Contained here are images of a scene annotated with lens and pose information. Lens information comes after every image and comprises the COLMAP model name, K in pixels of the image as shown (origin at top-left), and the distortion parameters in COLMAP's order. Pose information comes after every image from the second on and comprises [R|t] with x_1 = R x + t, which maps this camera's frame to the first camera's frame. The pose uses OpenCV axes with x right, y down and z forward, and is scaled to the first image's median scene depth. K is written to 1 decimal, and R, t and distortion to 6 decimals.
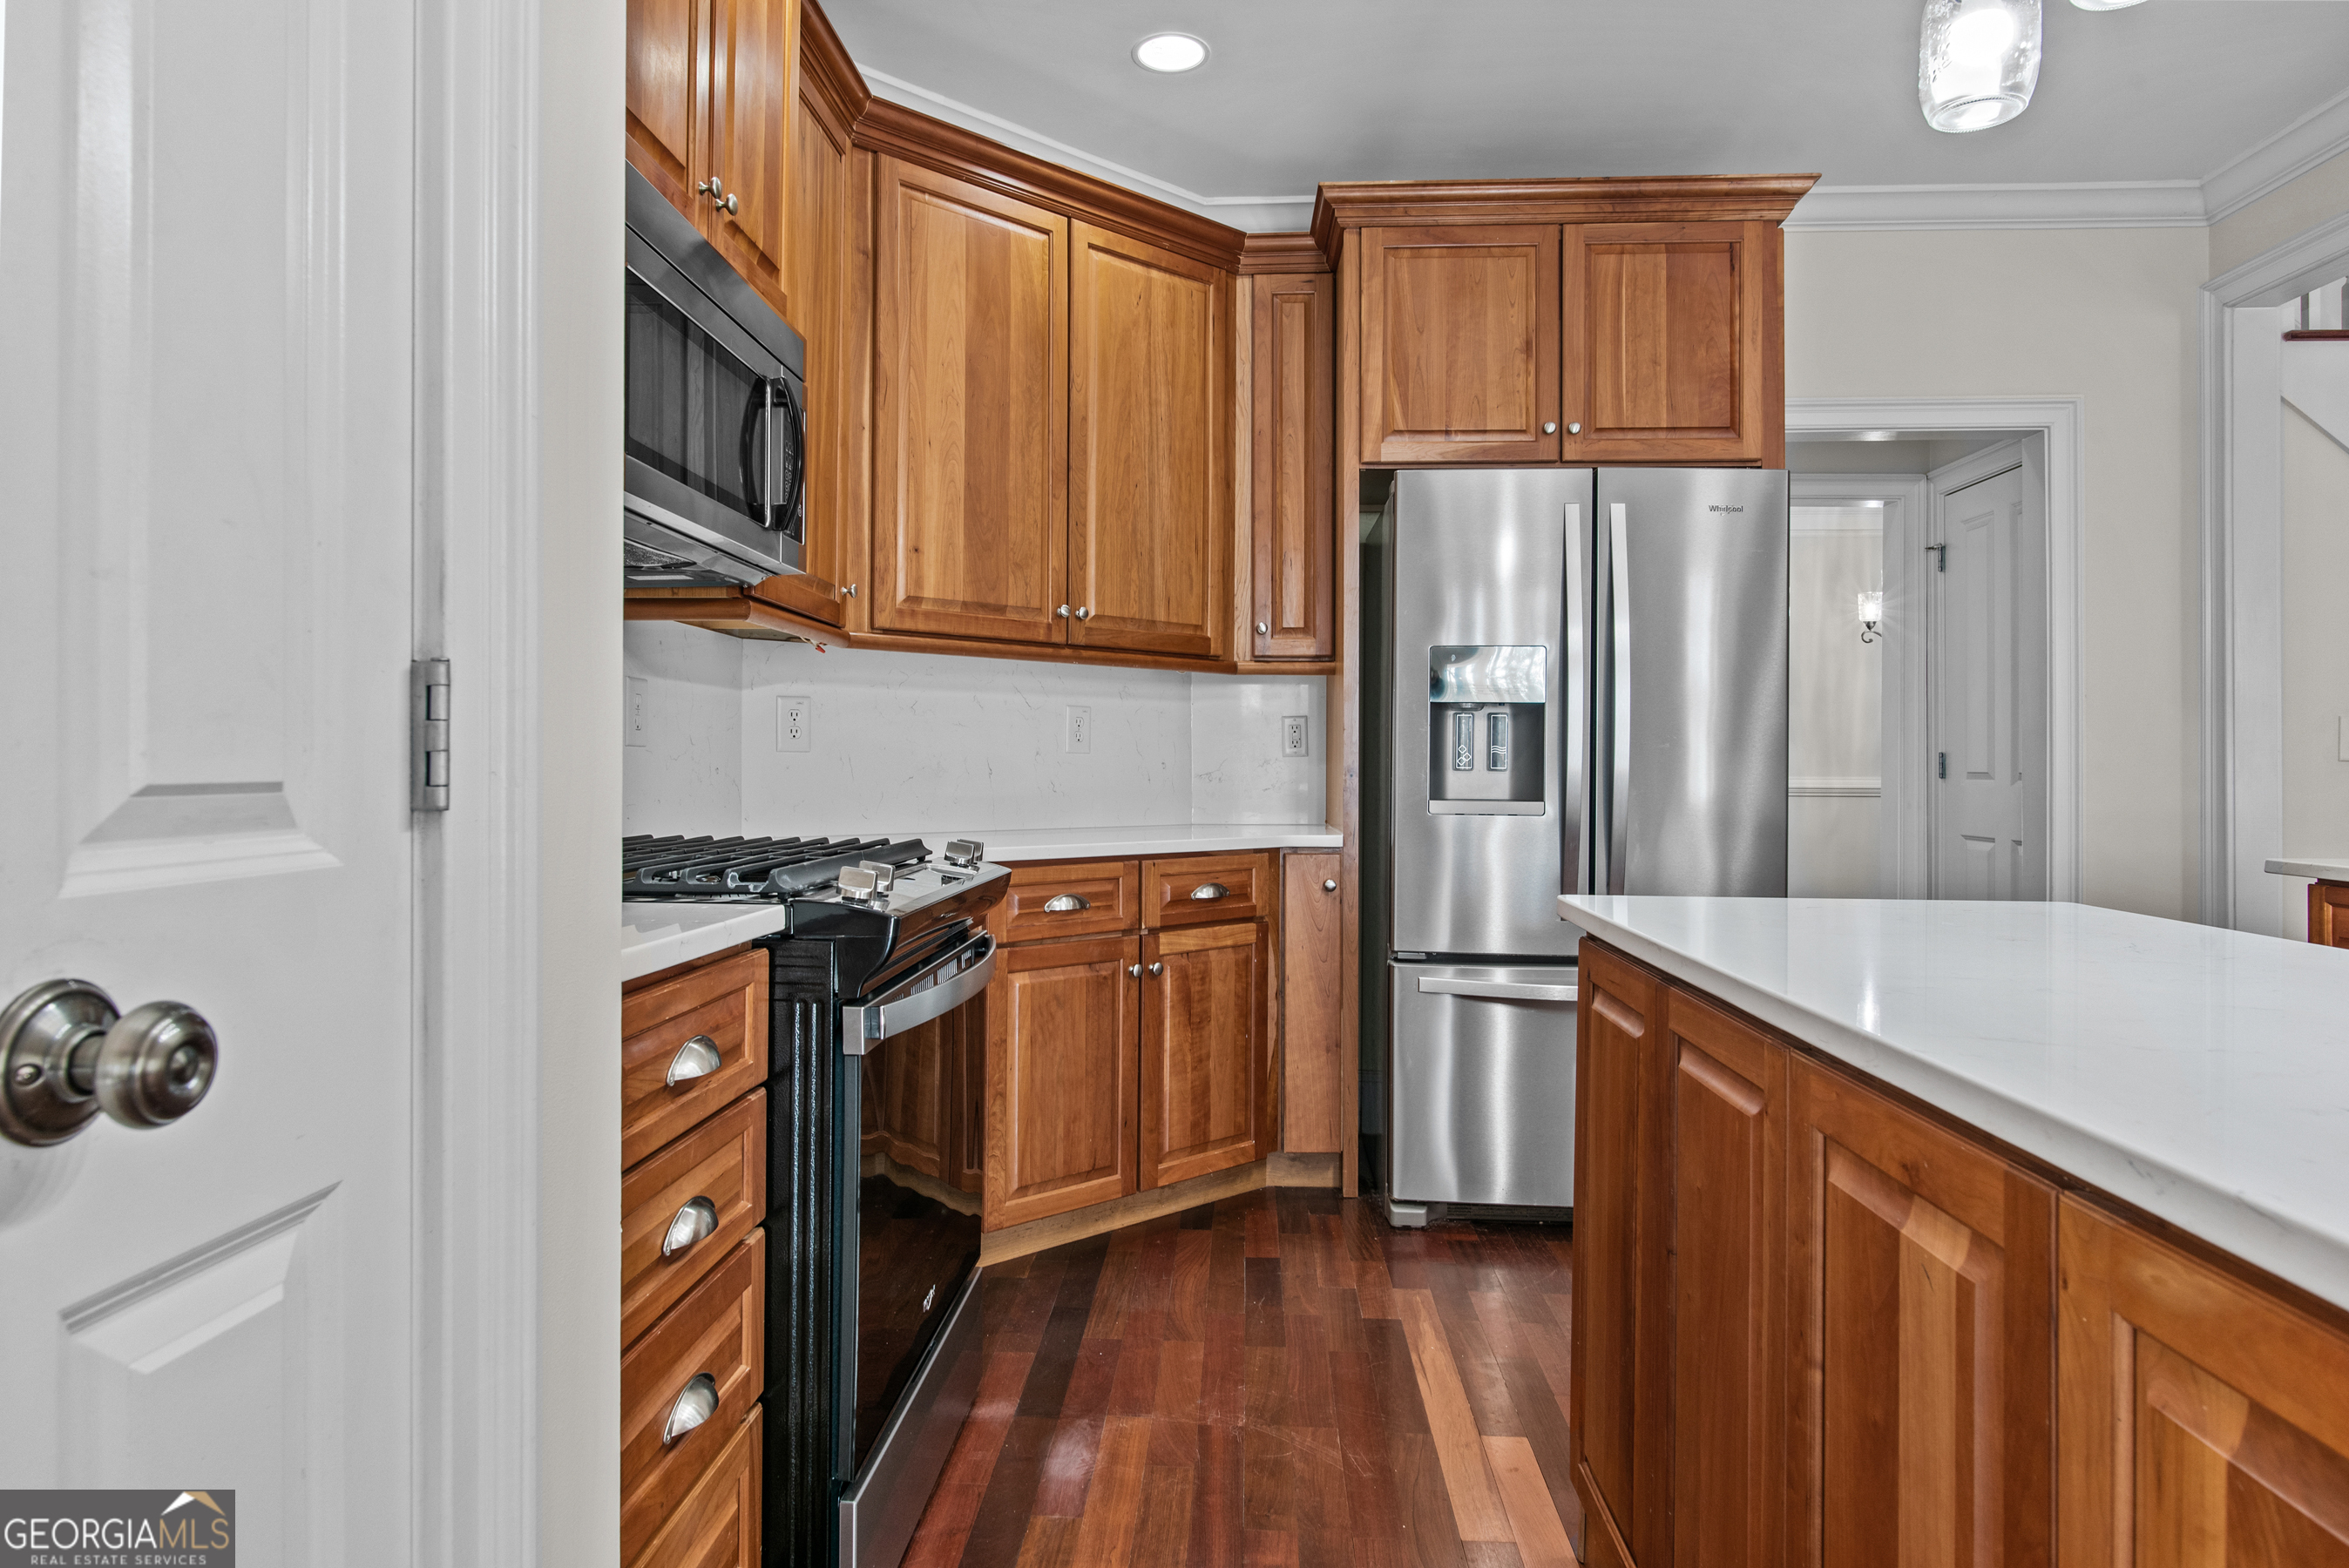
lens RADIAL K [[1358.9, 0, 1178.1], [0, 1358.9, 749.9], [0, 0, 1]] dist [-0.003108, 0.000780]
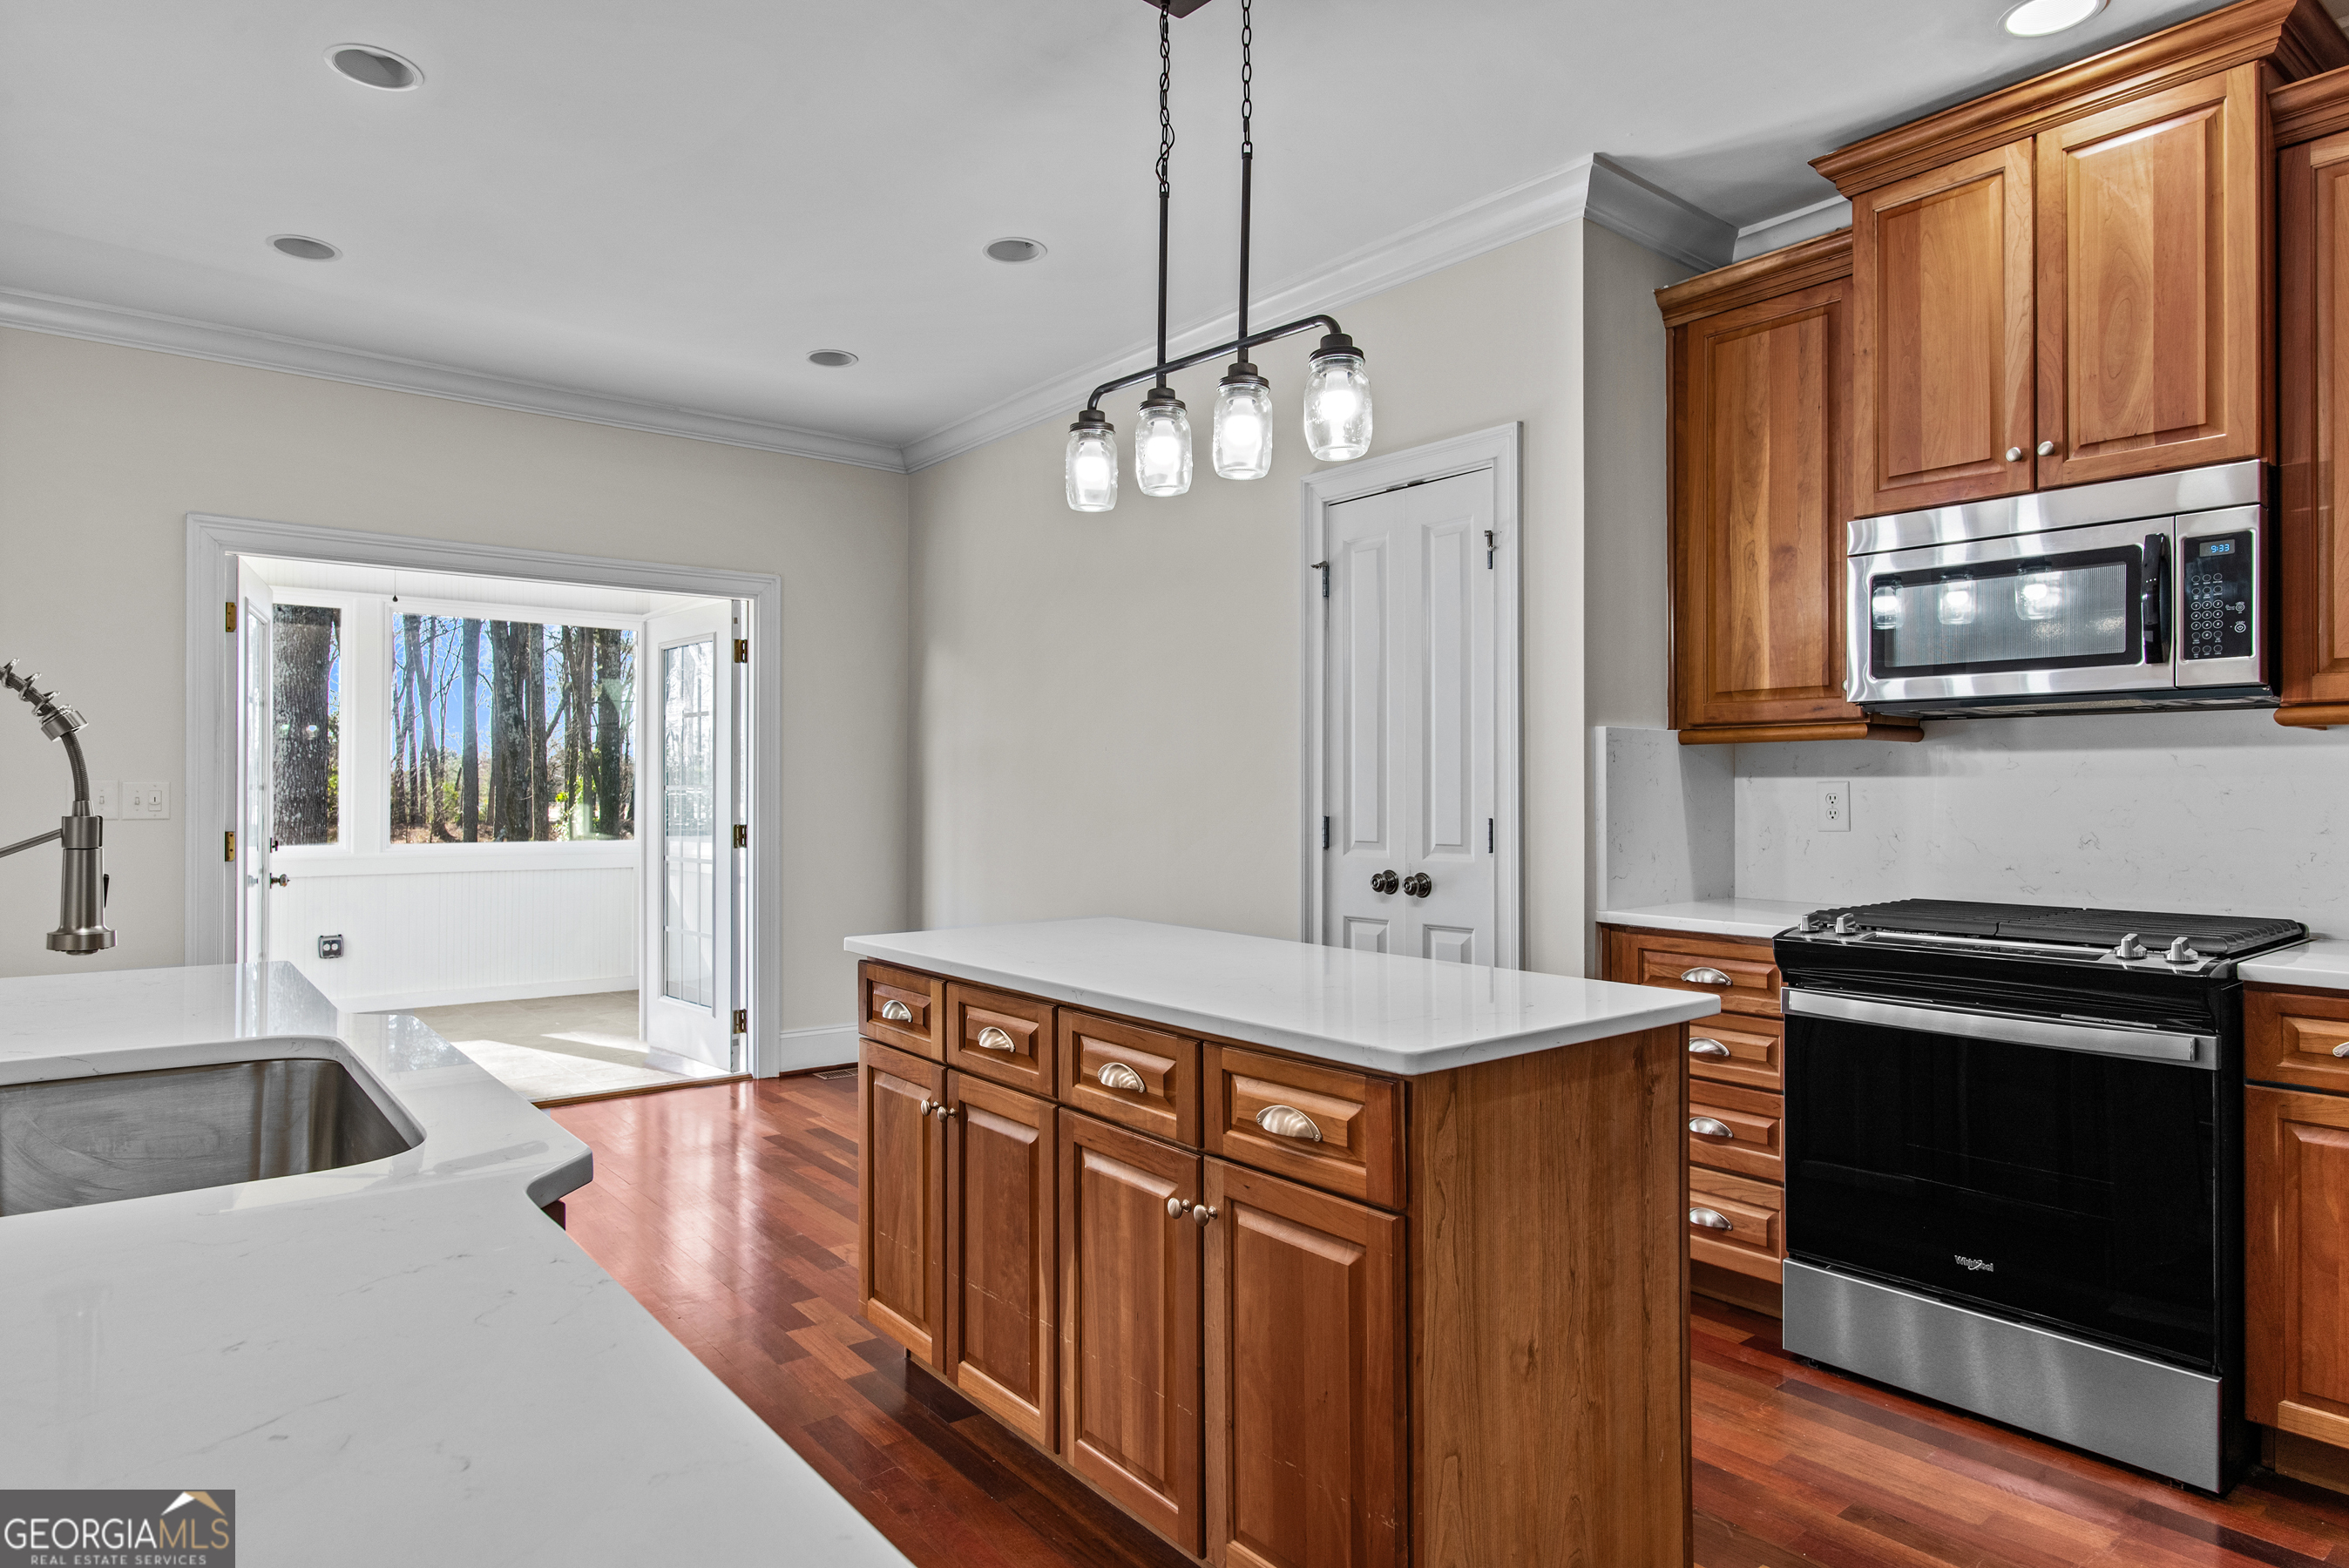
lens RADIAL K [[1341.8, 0, 1176.1], [0, 1341.8, 788.7], [0, 0, 1]] dist [-0.004353, 0.000235]
pose [[-0.747793, -0.004749, -0.663915, 0.759583], [0.006329, 0.999878, -0.014282, -0.026798], [0.663901, -0.014882, -0.747672, 0.880926]]
